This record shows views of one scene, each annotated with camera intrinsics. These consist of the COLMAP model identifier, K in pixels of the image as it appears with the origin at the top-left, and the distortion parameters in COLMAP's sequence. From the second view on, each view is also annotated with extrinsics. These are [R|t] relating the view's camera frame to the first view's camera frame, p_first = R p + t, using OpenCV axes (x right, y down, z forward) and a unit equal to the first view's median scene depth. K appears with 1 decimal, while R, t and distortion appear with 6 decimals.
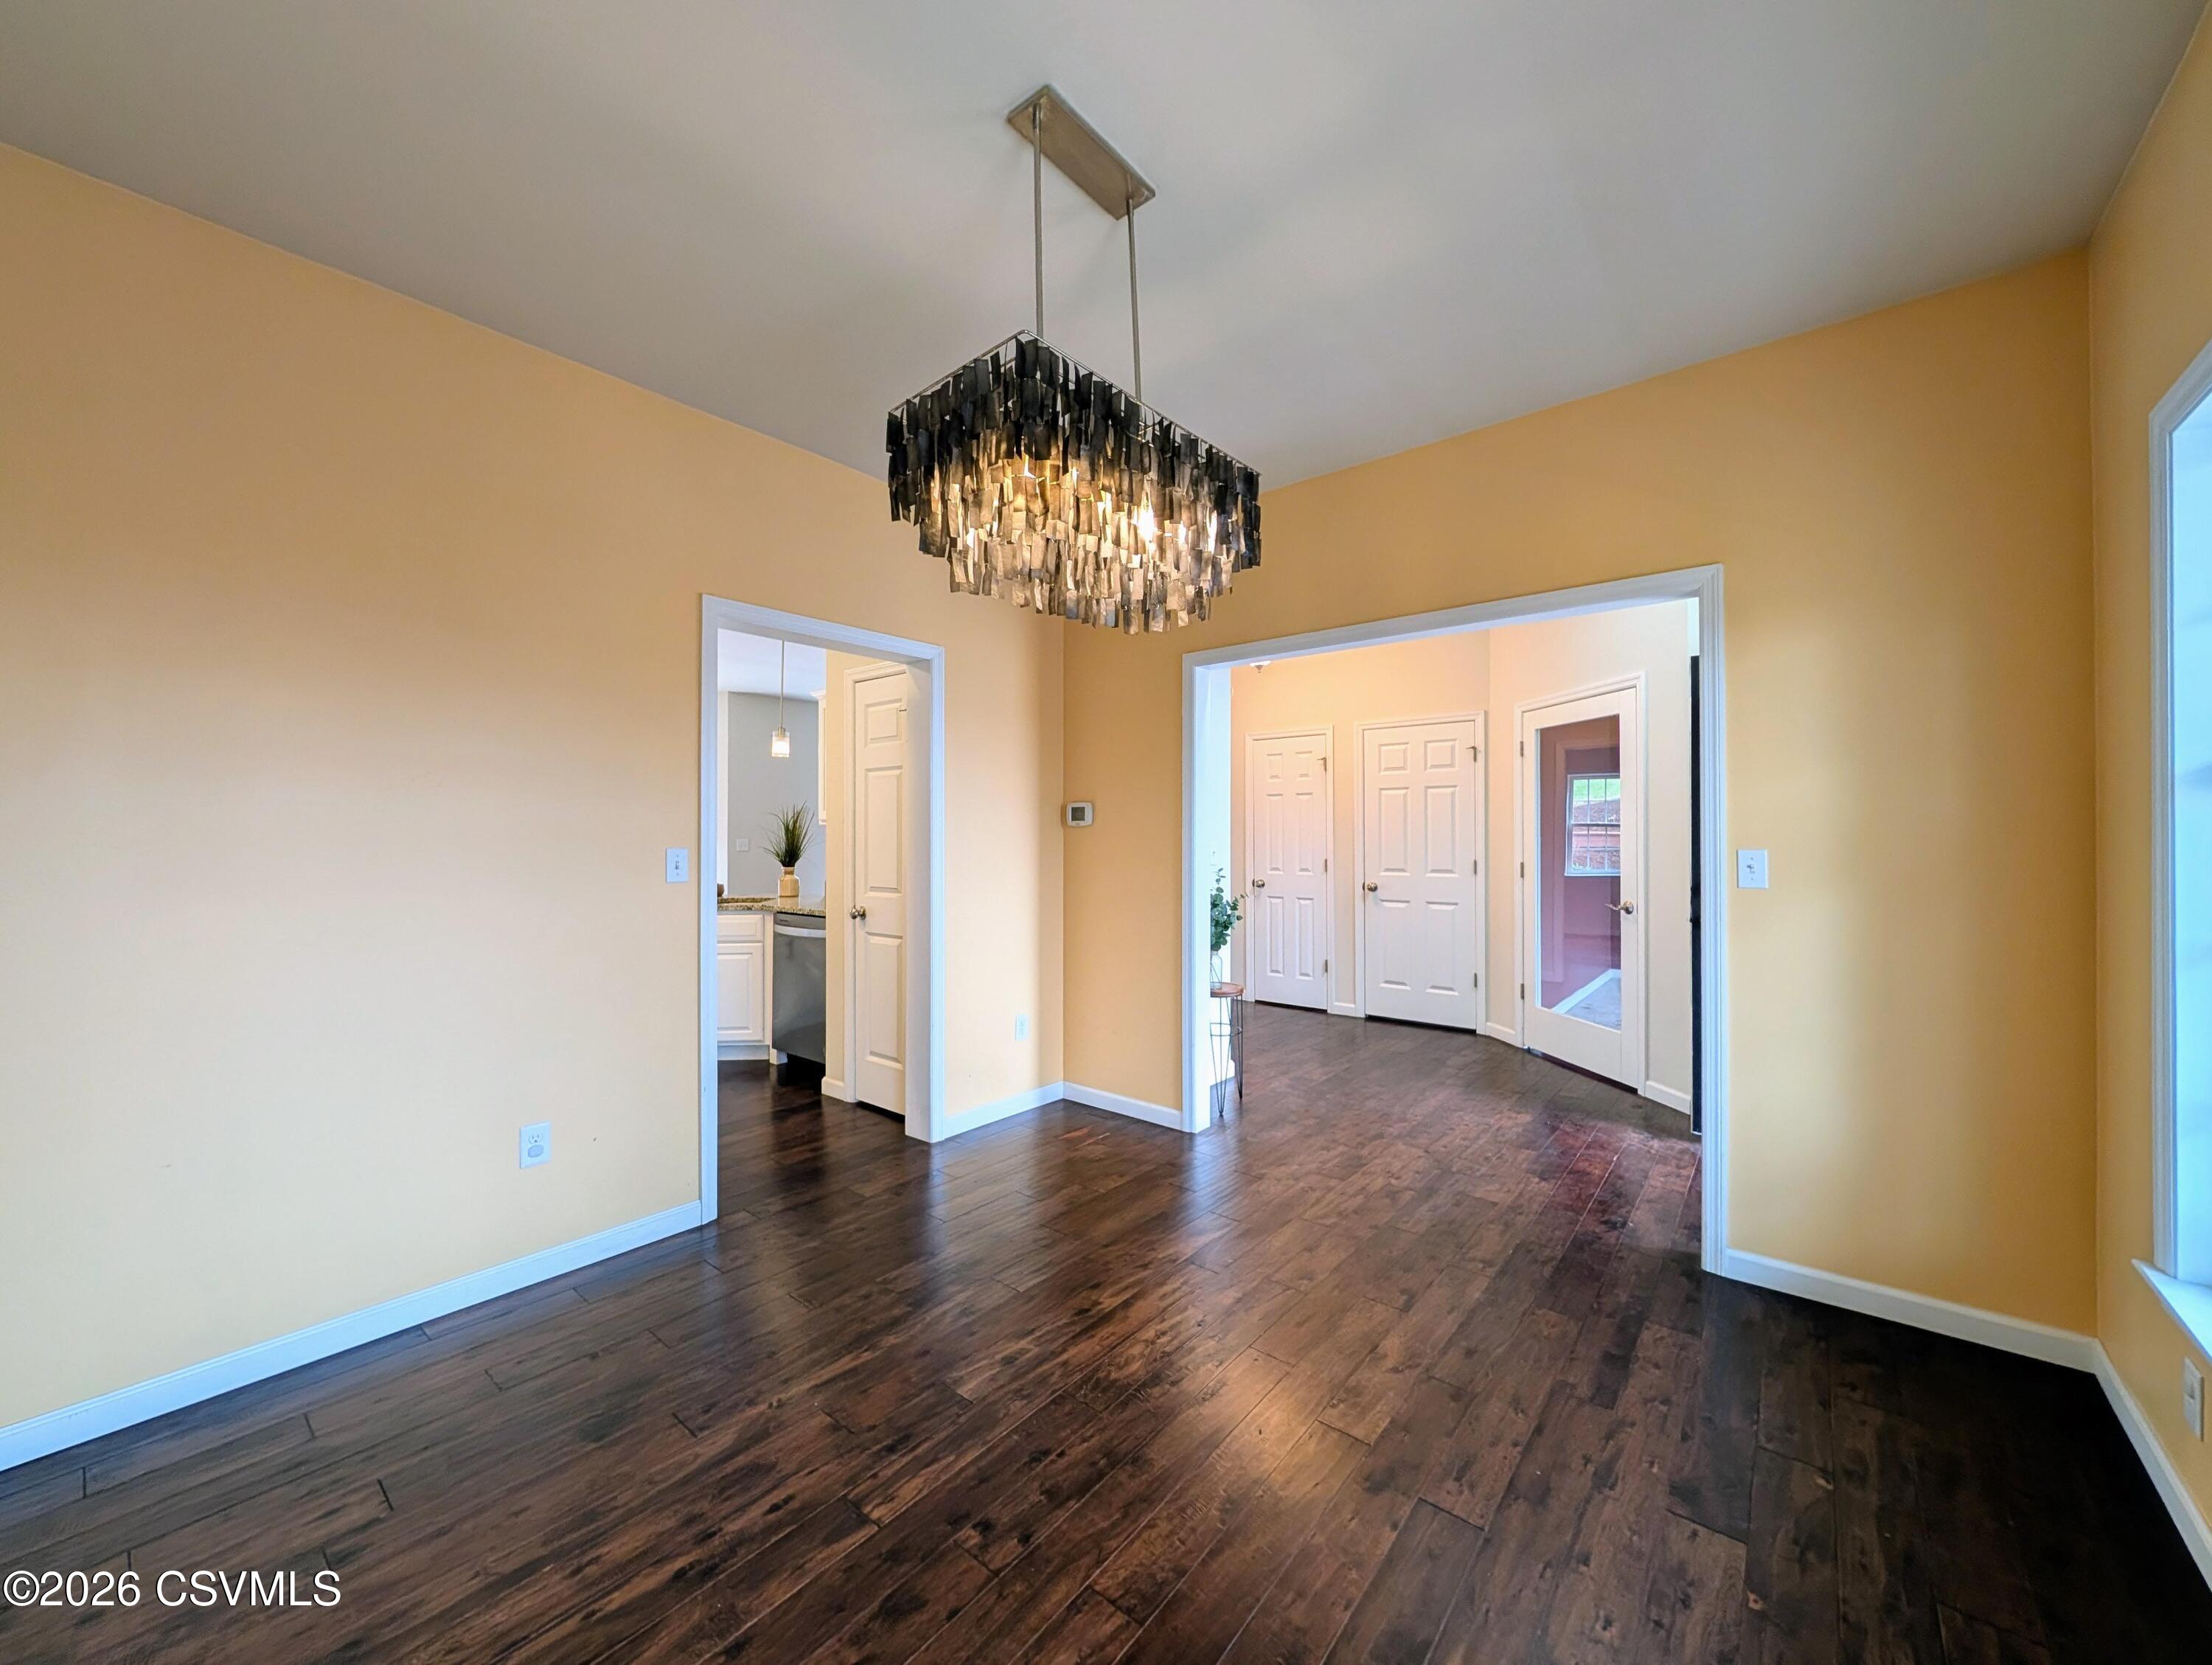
lens RADIAL K [[878.7, 0, 1110.0], [0, 878.7, 841.3], [0, 0, 1]] dist [-0.001938, -0.000083]
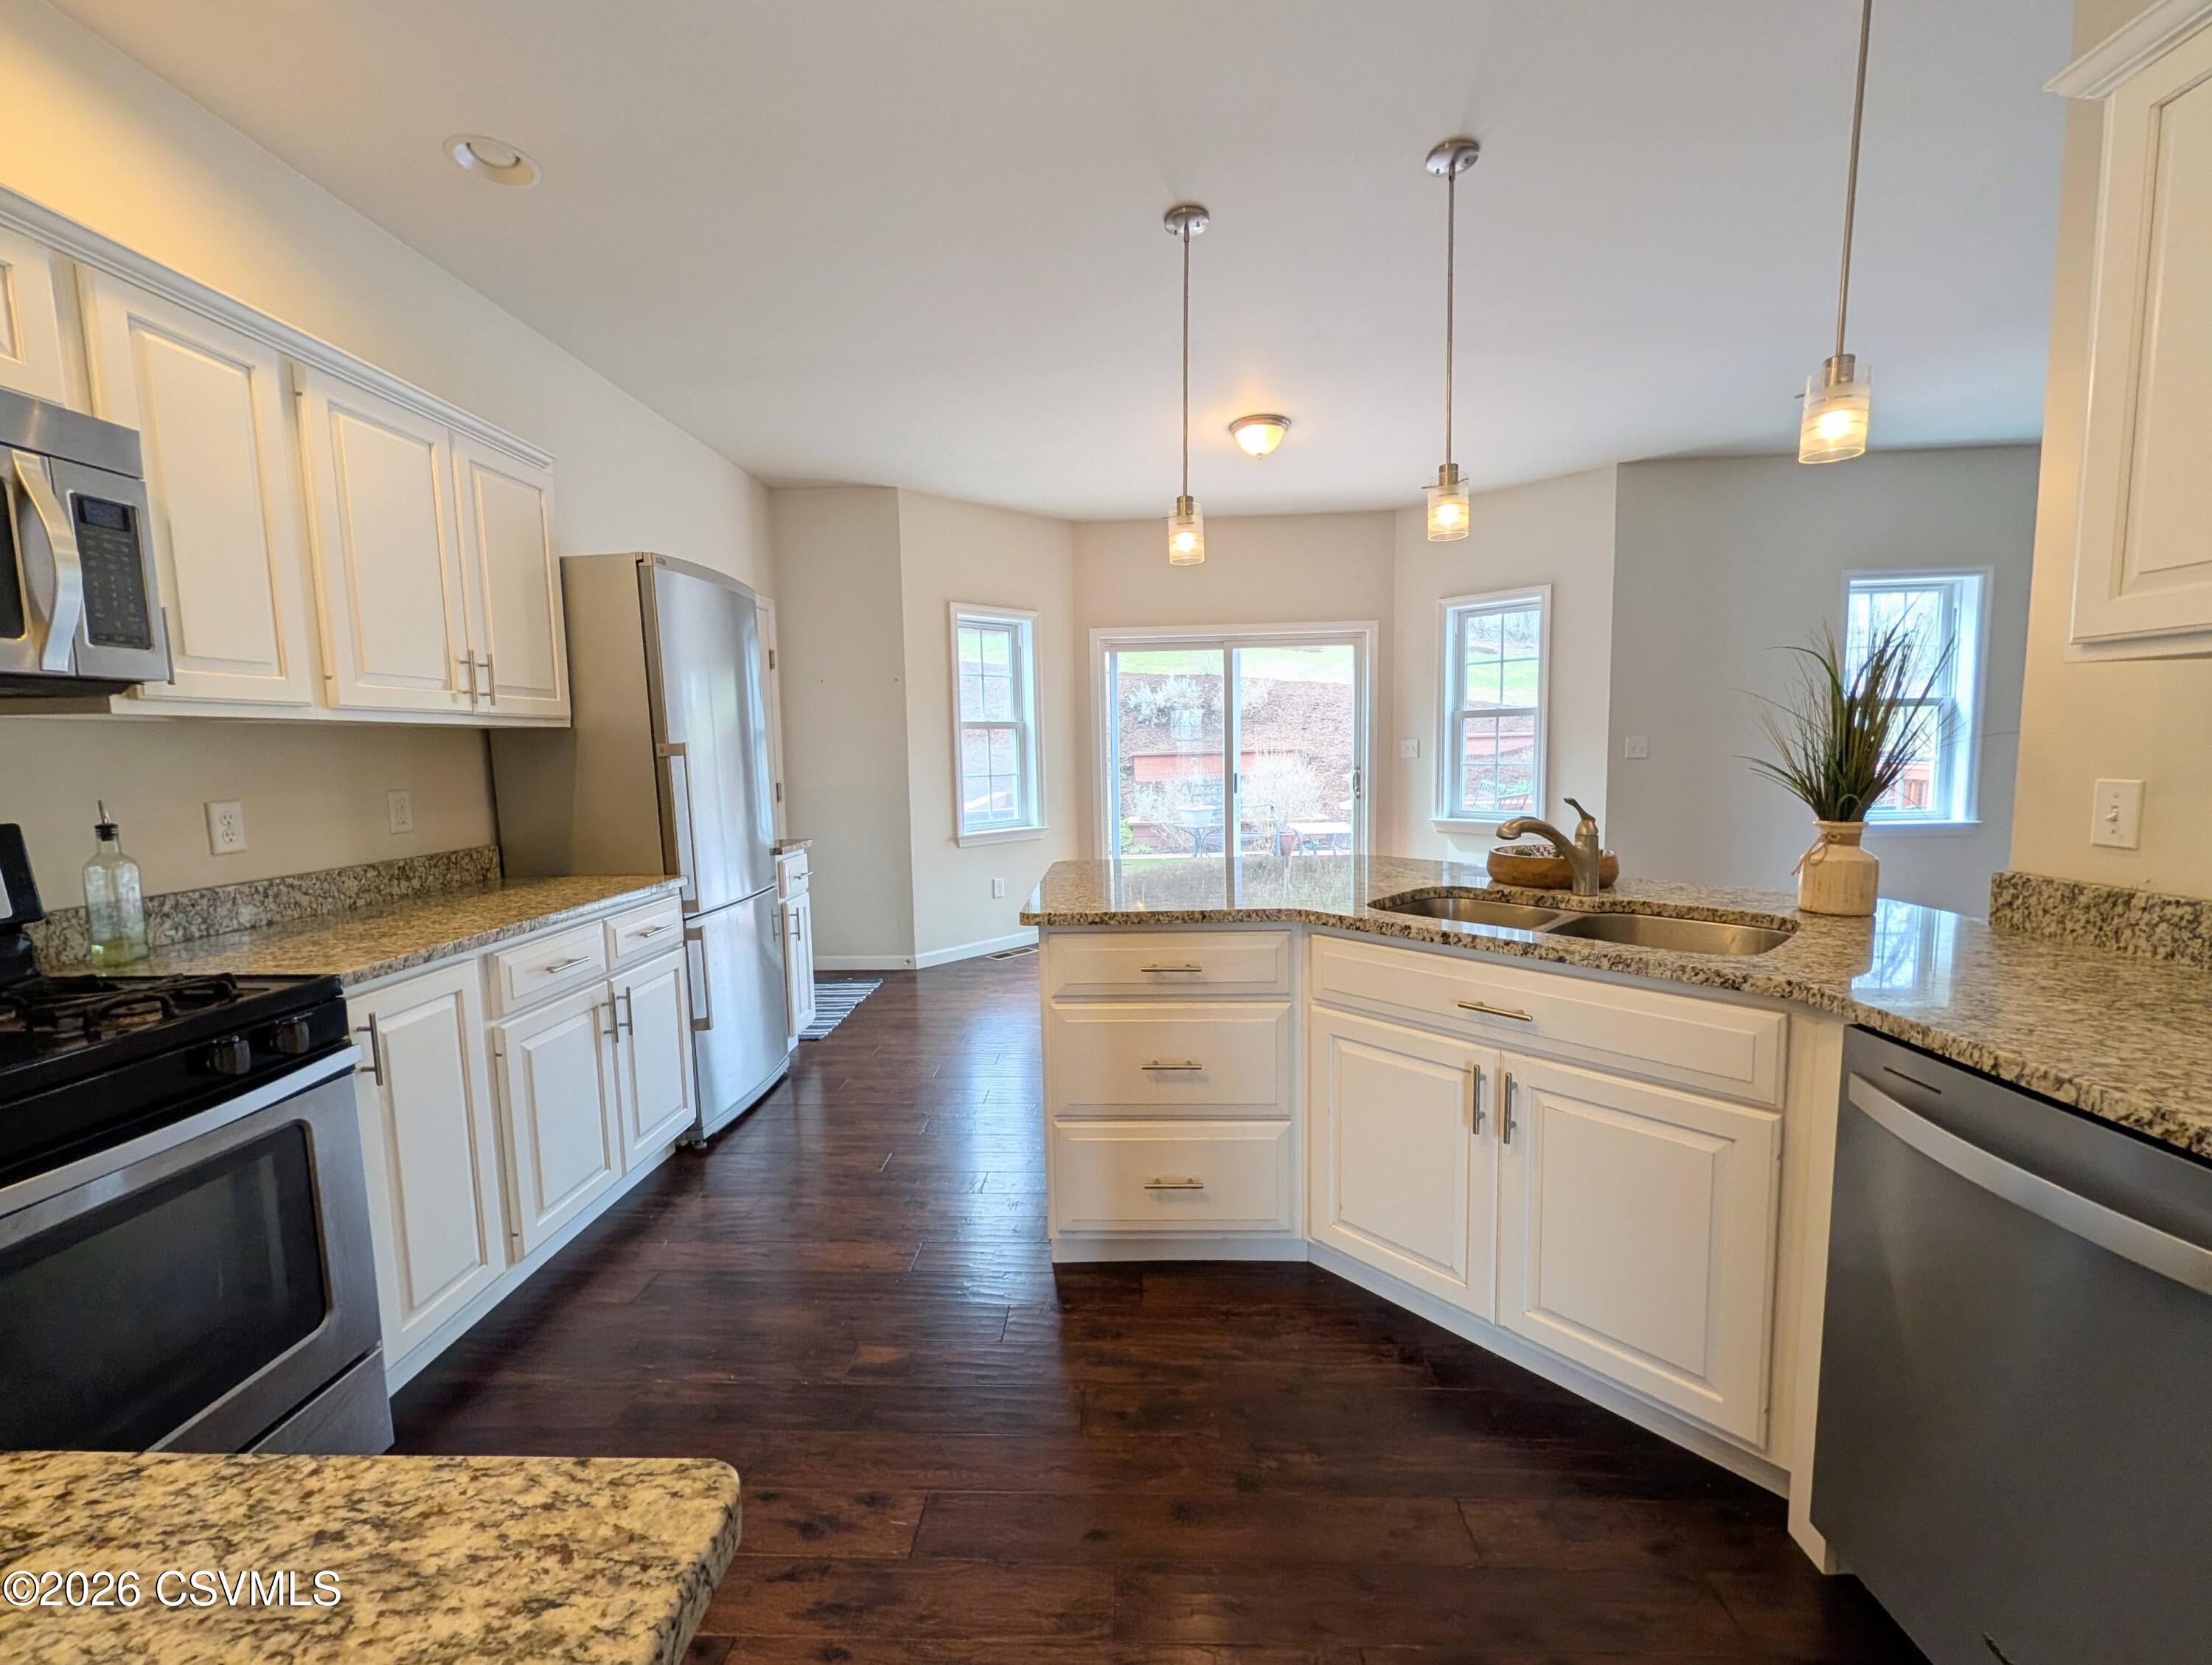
lens RADIAL K [[878.7, 0, 1110.0], [0, 878.7, 841.3], [0, 0, 1]] dist [-0.001938, -0.000083]
pose [[0.601321, 0.068962, -0.796026, -0.263482], [0.018954, 0.994757, 0.100496, -0.000788], [0.798783, -0.075518, 0.596861, 0.577357]]
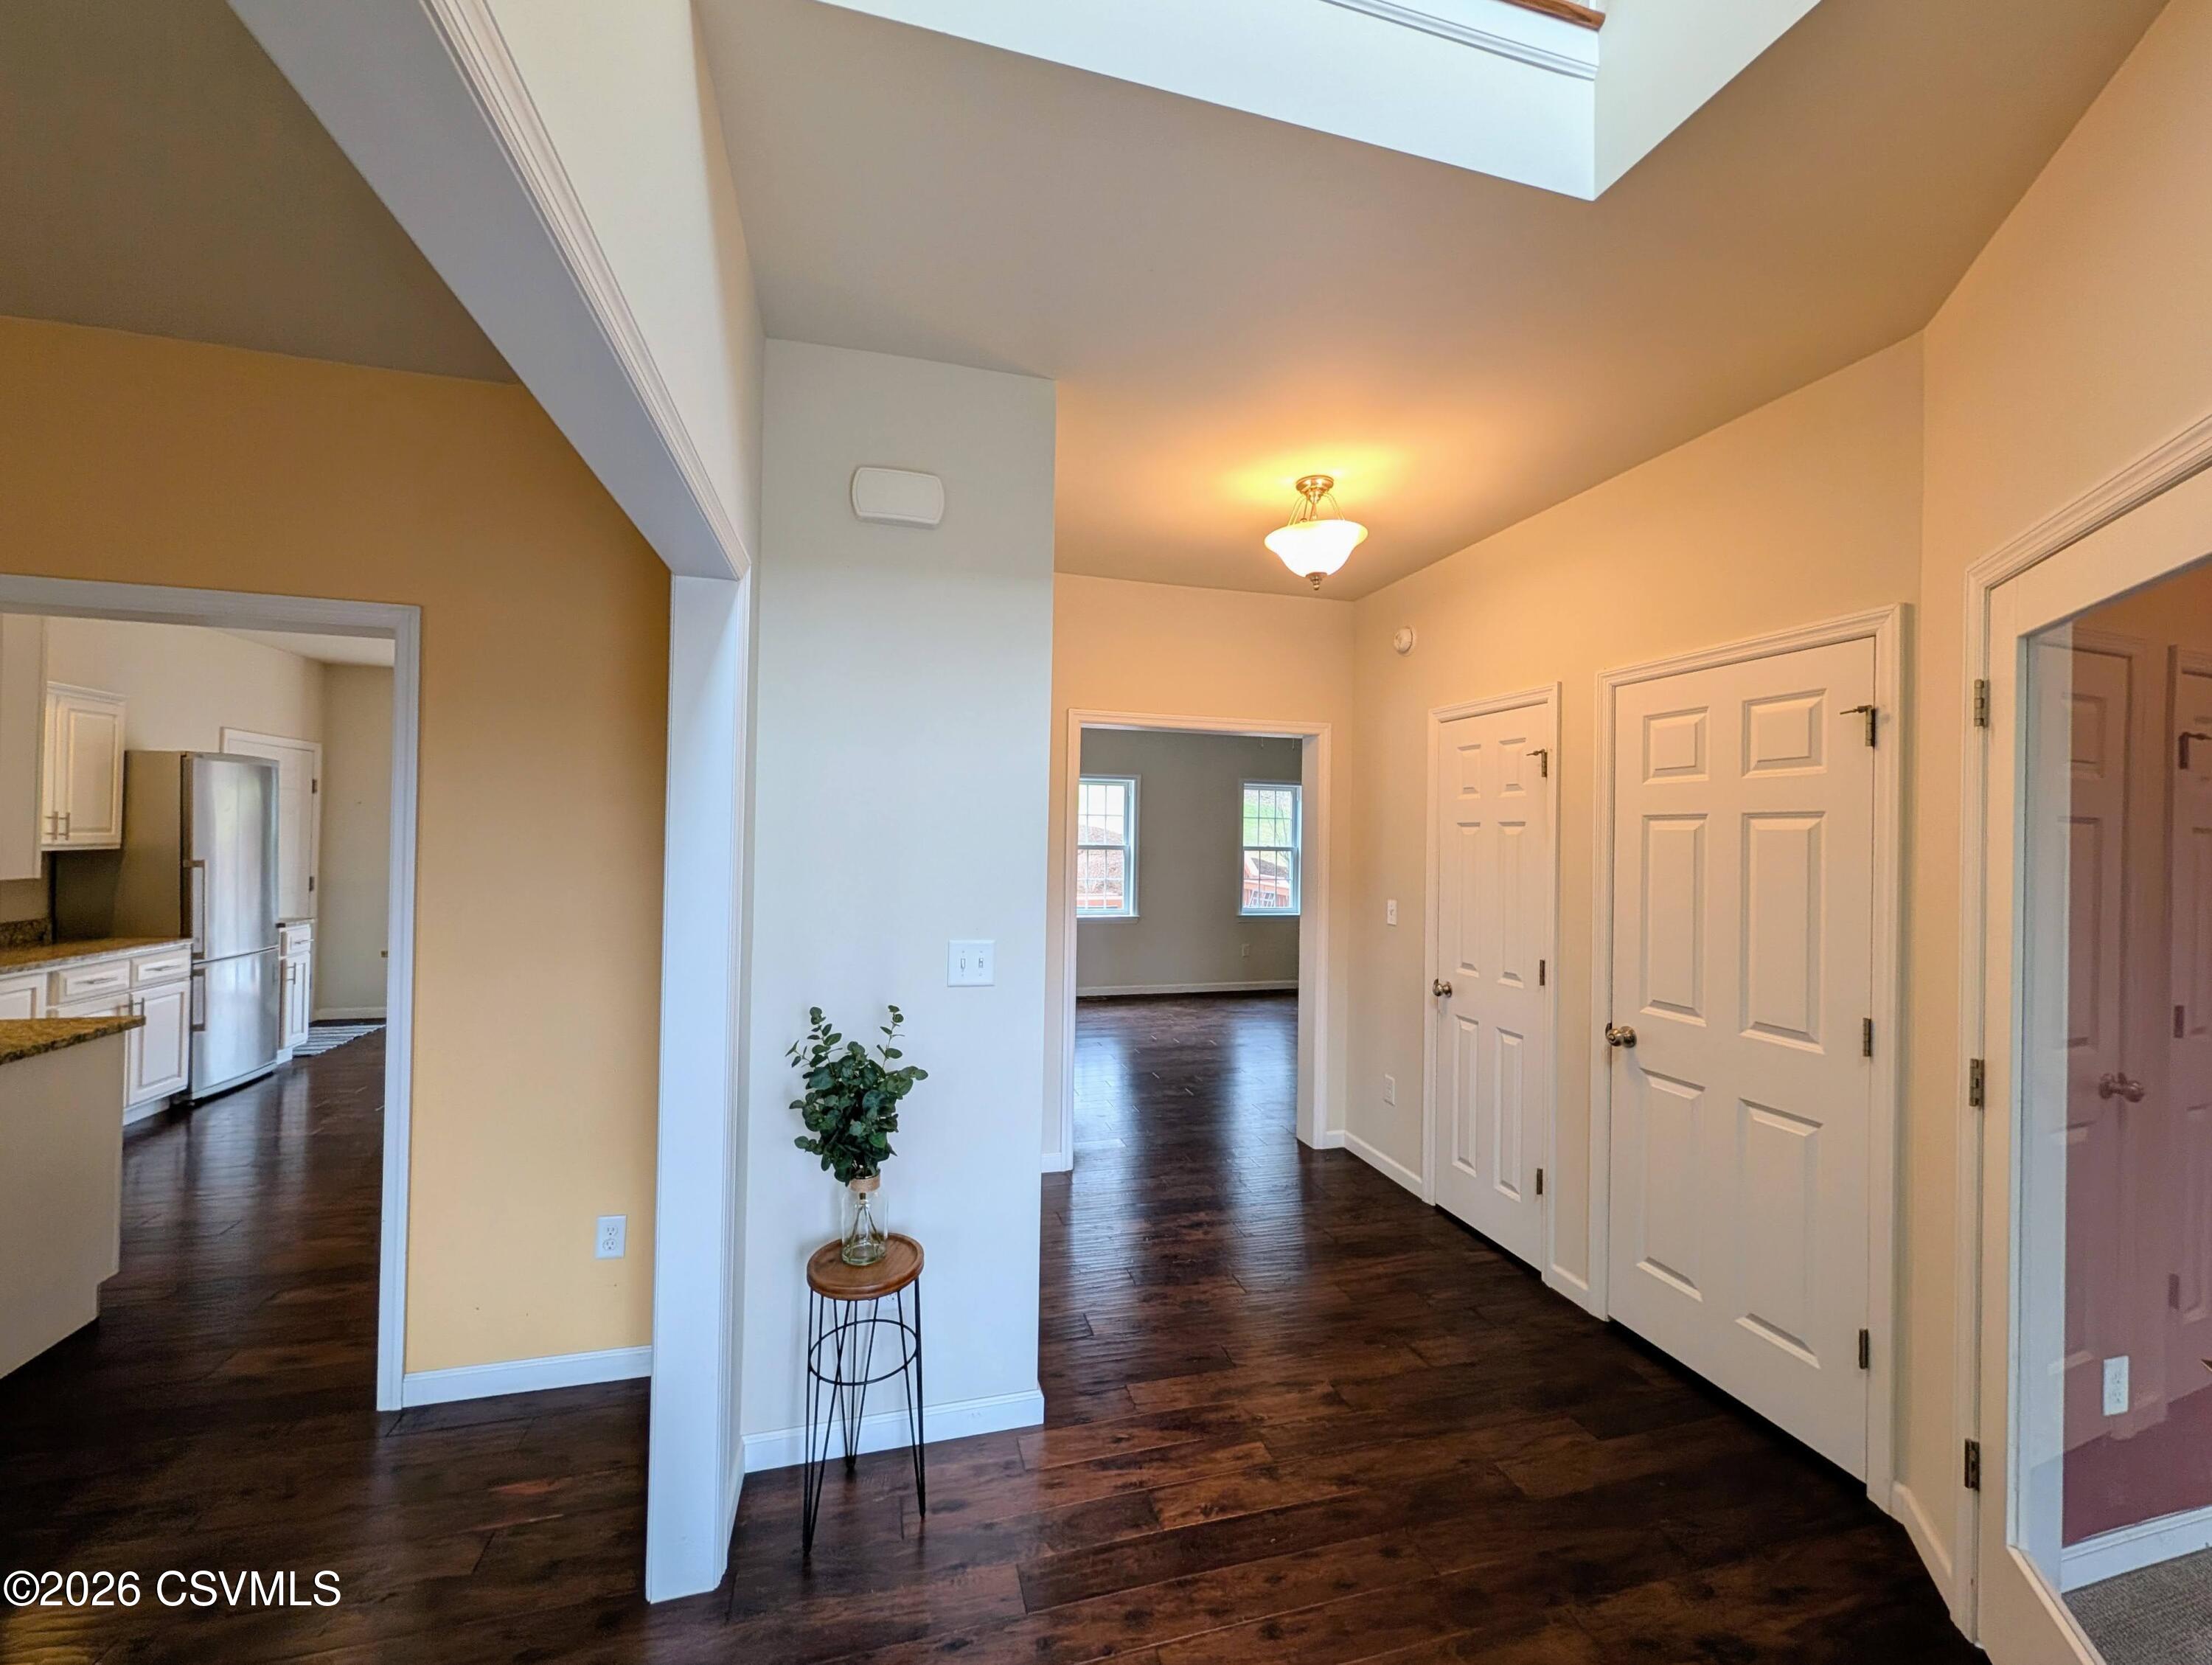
lens RADIAL K [[886.2, 0, 1106.8], [0, 886.2, 836.3], [0, 0, 1]] dist [0.002001, 0.000405]
pose [[0.808759, 0.013540, -0.587984, 0.368942], [-0.020380, 0.999780, -0.005009, -0.044250], [0.587787, 0.016034, 0.808857, 0.507052]]
